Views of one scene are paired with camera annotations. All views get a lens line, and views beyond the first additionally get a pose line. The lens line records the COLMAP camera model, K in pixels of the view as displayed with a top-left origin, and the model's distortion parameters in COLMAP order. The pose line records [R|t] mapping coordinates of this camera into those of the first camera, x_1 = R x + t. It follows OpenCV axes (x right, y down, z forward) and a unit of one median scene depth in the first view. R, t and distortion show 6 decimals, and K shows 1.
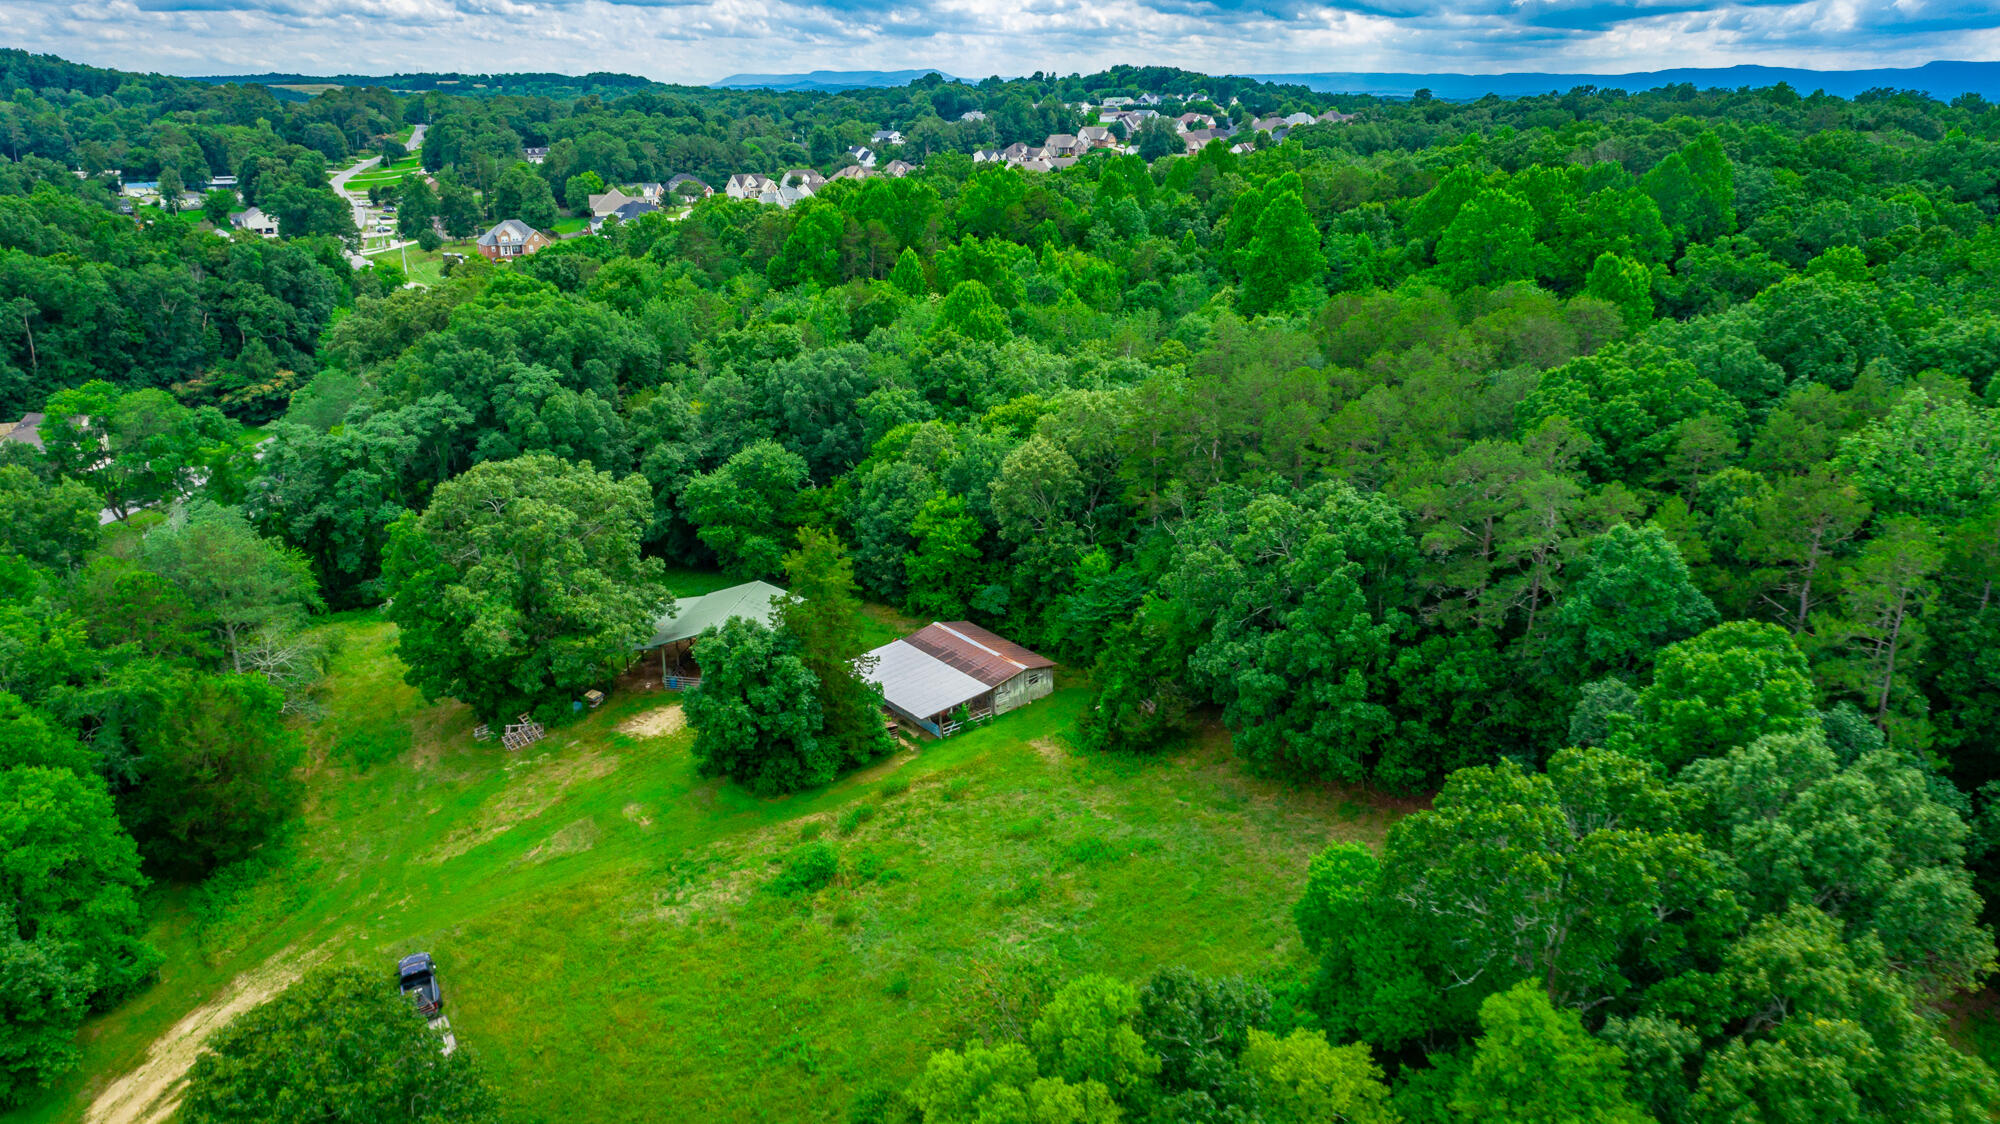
lens RADIAL K [[1361.8, 0, 997.8], [0, 1361.8, 563.0], [0, 0, 1]] dist [-0.008014, 0.005913]
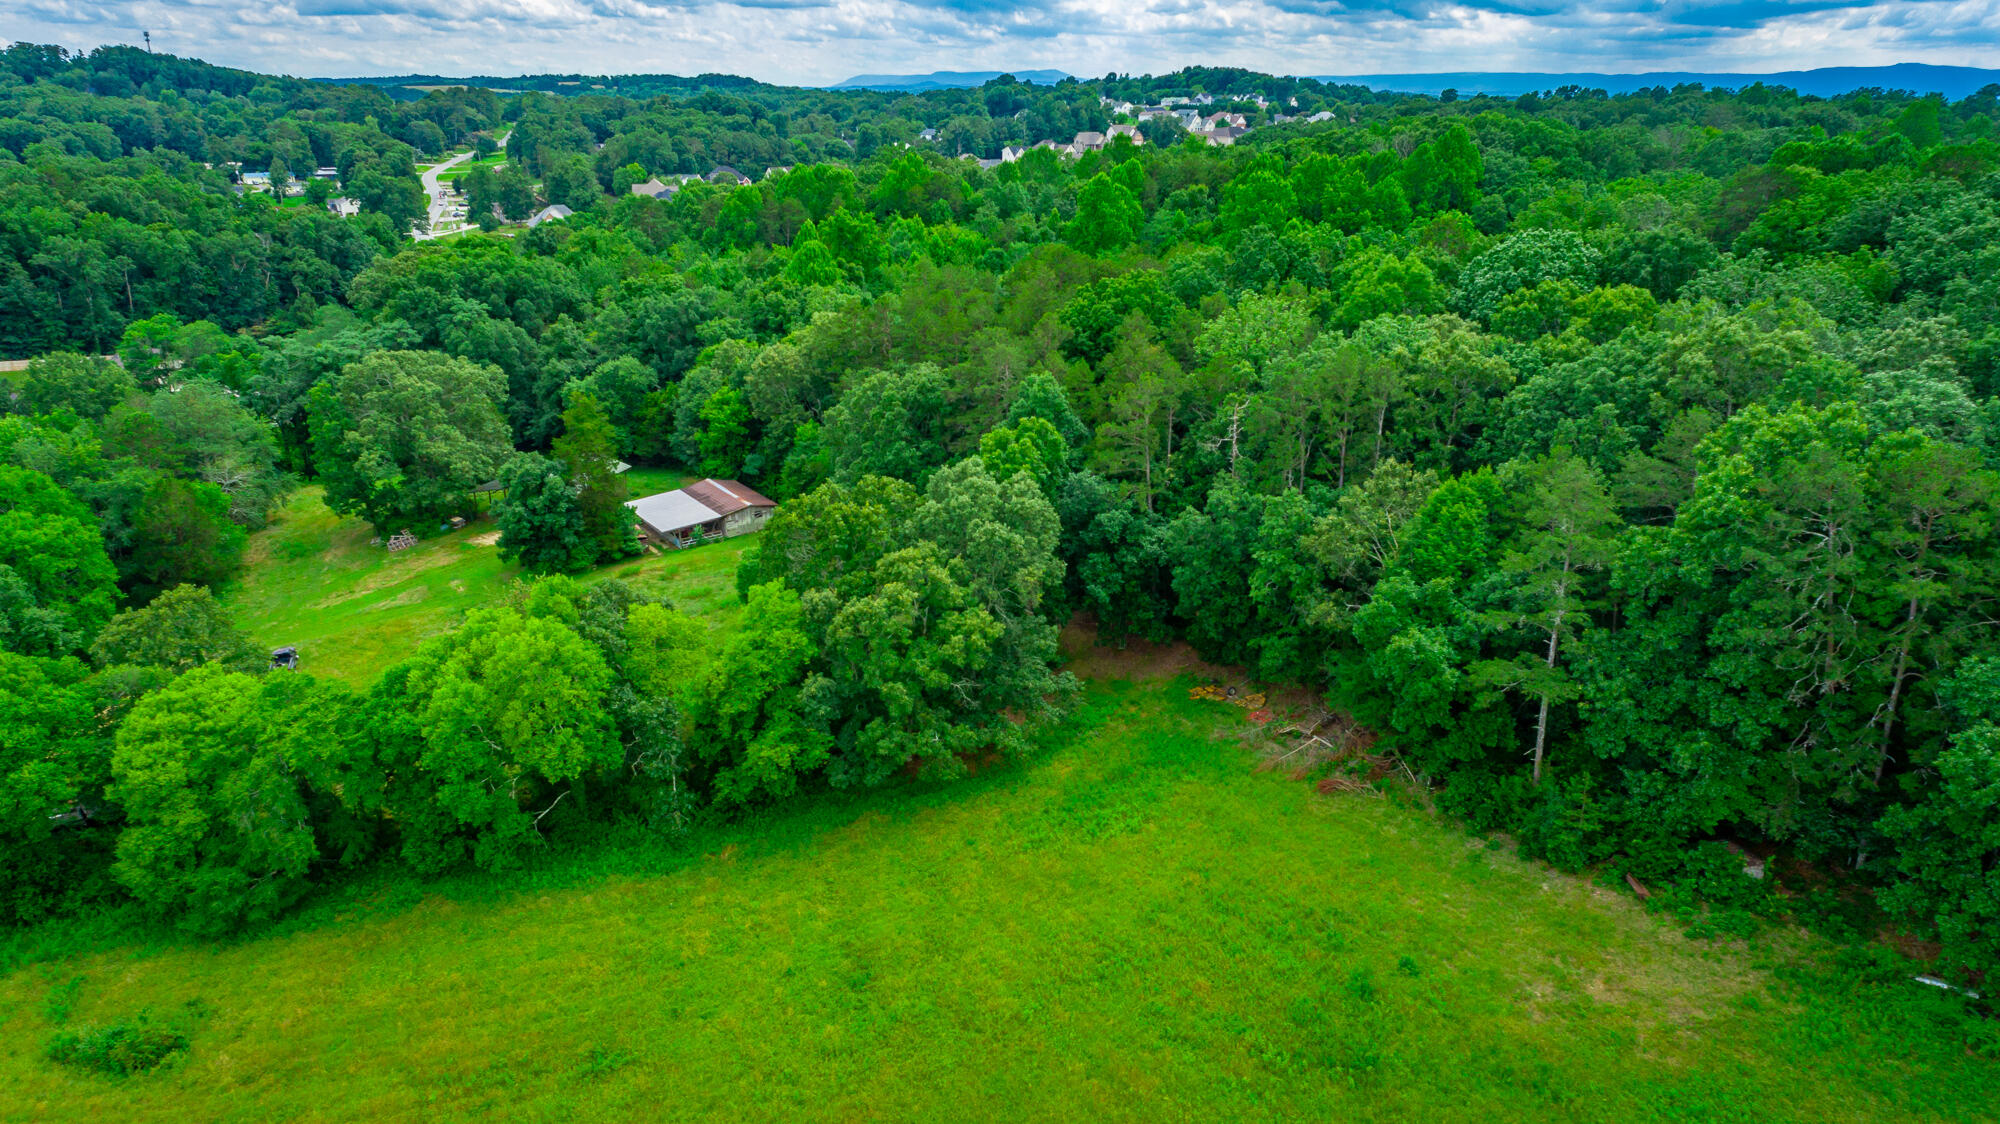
lens RADIAL K [[1372.3, 0, 997.6], [0, 1372.3, 560.0], [0, 0, 1]] dist [-0.007688, 0.006370]
pose [[0.996184, 0.027661, -0.082782, 0.186699], [-0.028052, 0.999600, -0.003566, 0.063062], [0.082650, 0.005875, 0.996561, -0.180419]]
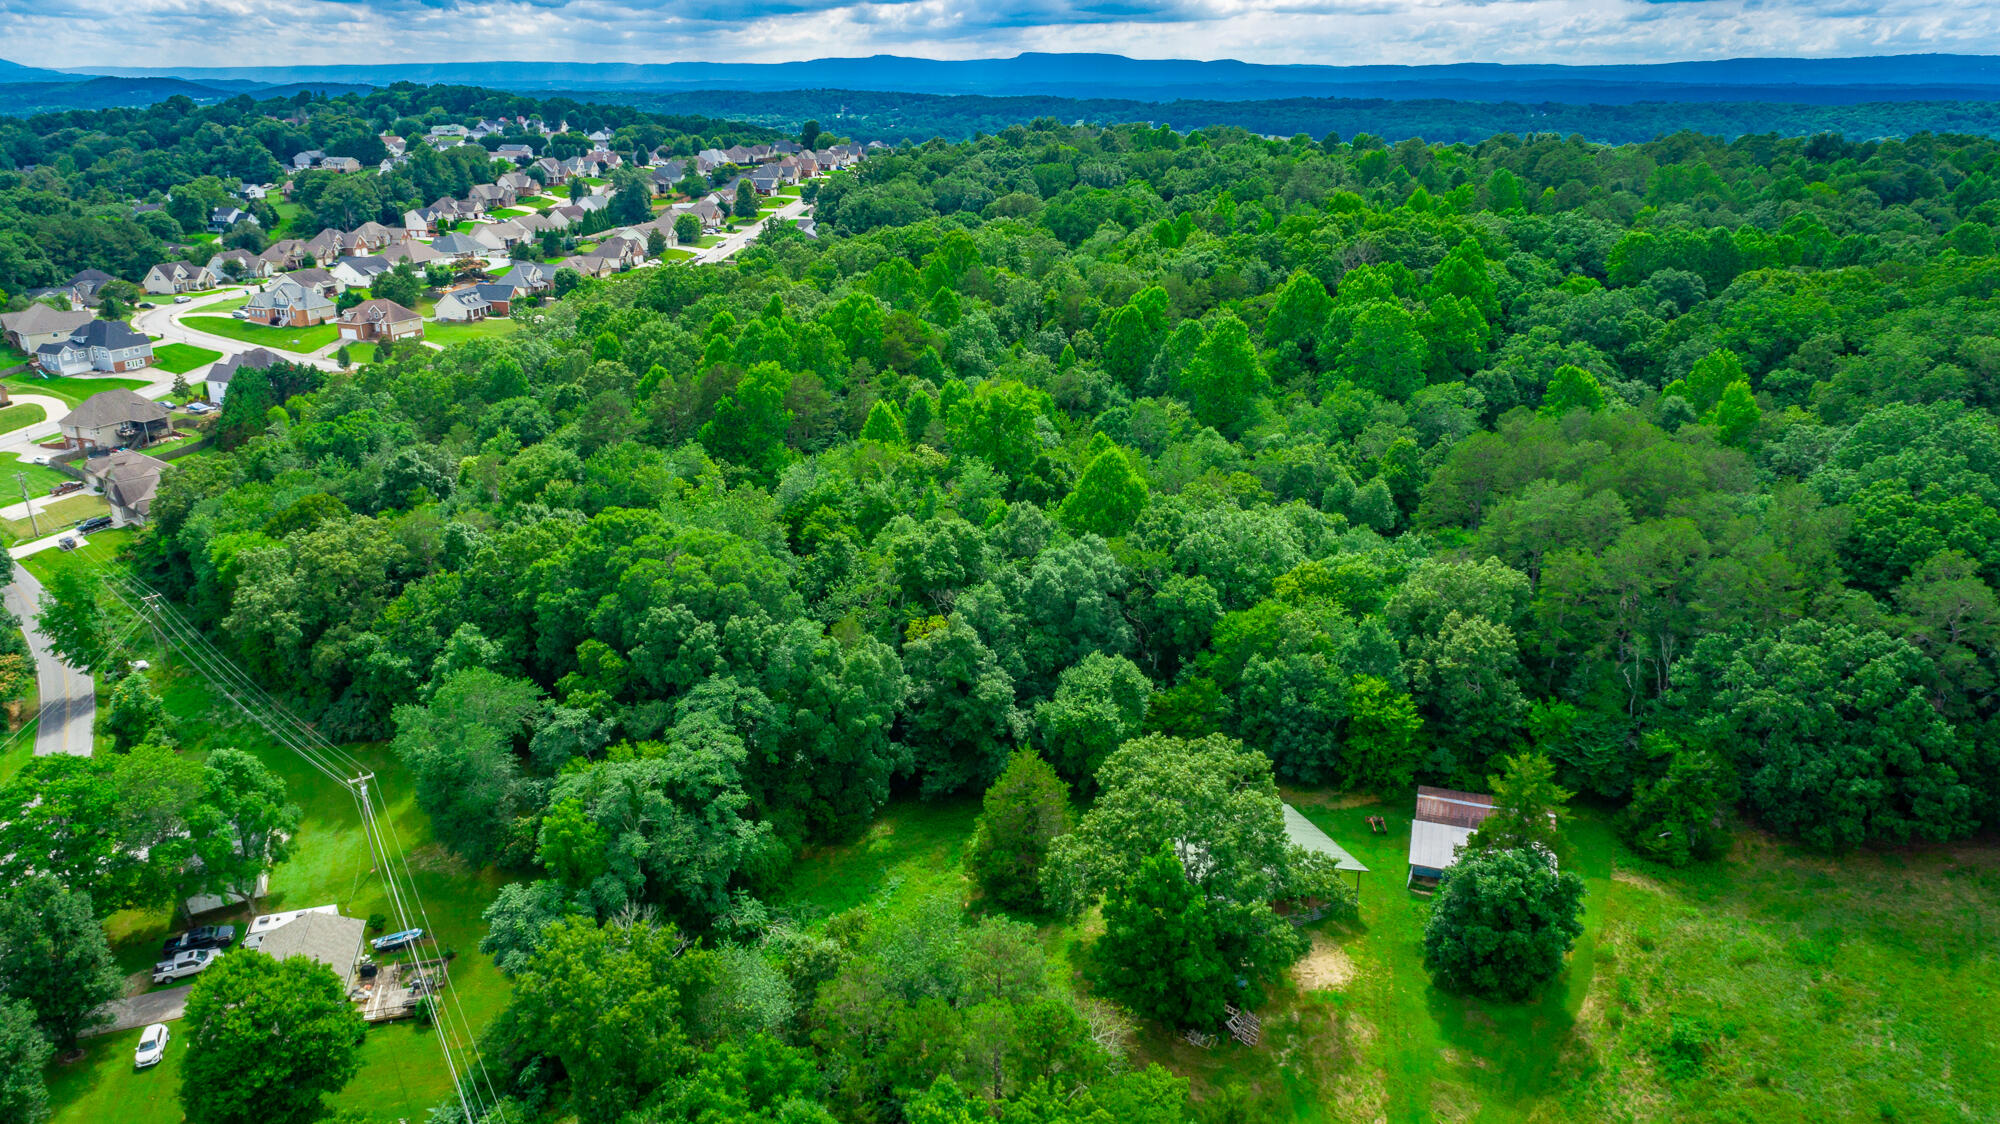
lens RADIAL K [[1372.3, 0, 997.6], [0, 1372.3, 560.0], [0, 0, 1]] dist [-0.007688, 0.006370]
pose [[0.843166, -0.182256, 0.505820, -0.447074], [0.179678, 0.982220, 0.054401, -0.138371], [-0.506742, 0.045015, 0.860922, 0.101823]]
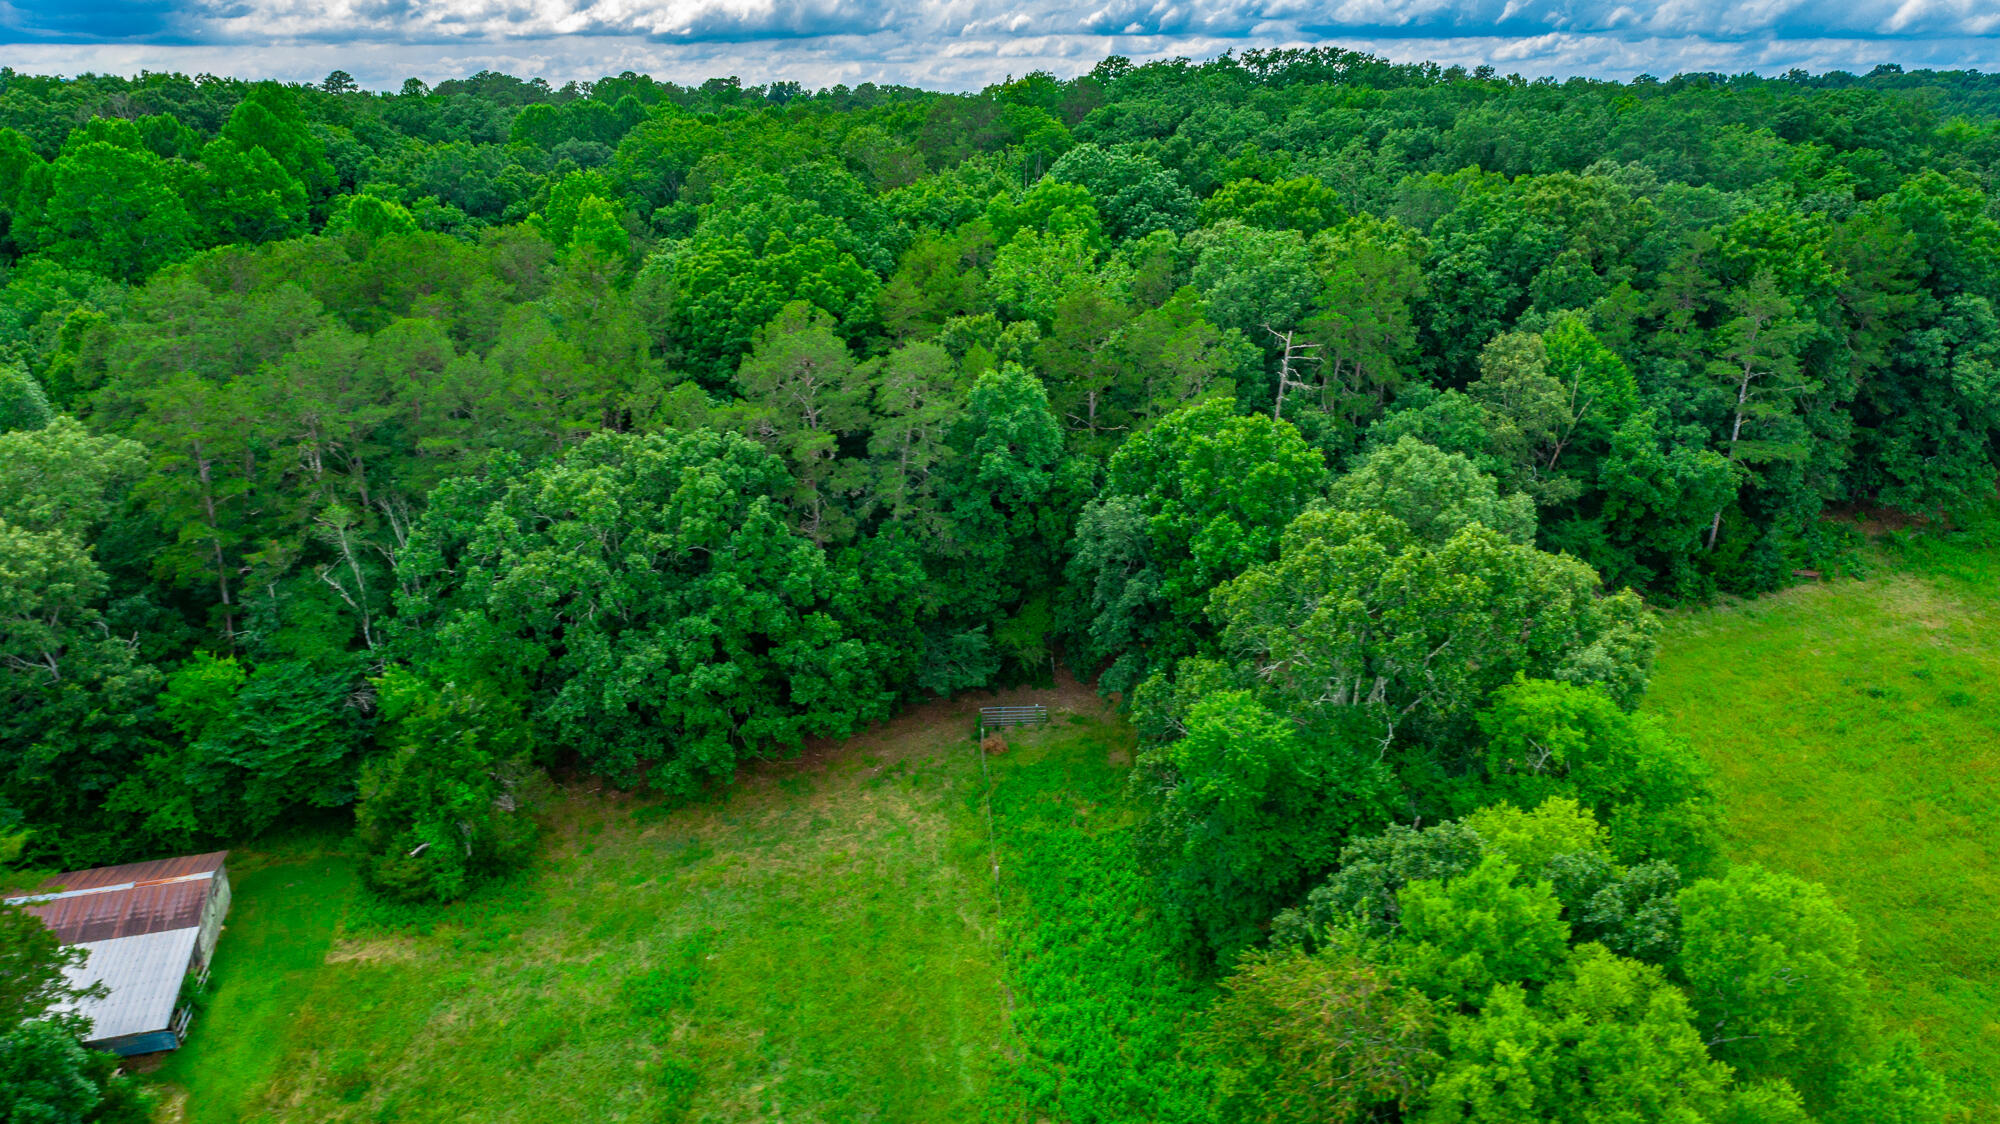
lens RADIAL K [[1354.9, 0, 997.5], [0, 1354.9, 566.4], [0, 0, 1]] dist [-0.010325, 0.009257]
pose [[0.361763, -0.288187, 0.886609, -0.161864], [0.298056, 0.936861, 0.182905, -0.026395], [-0.883340, 0.198091, 0.424818, 0.195199]]
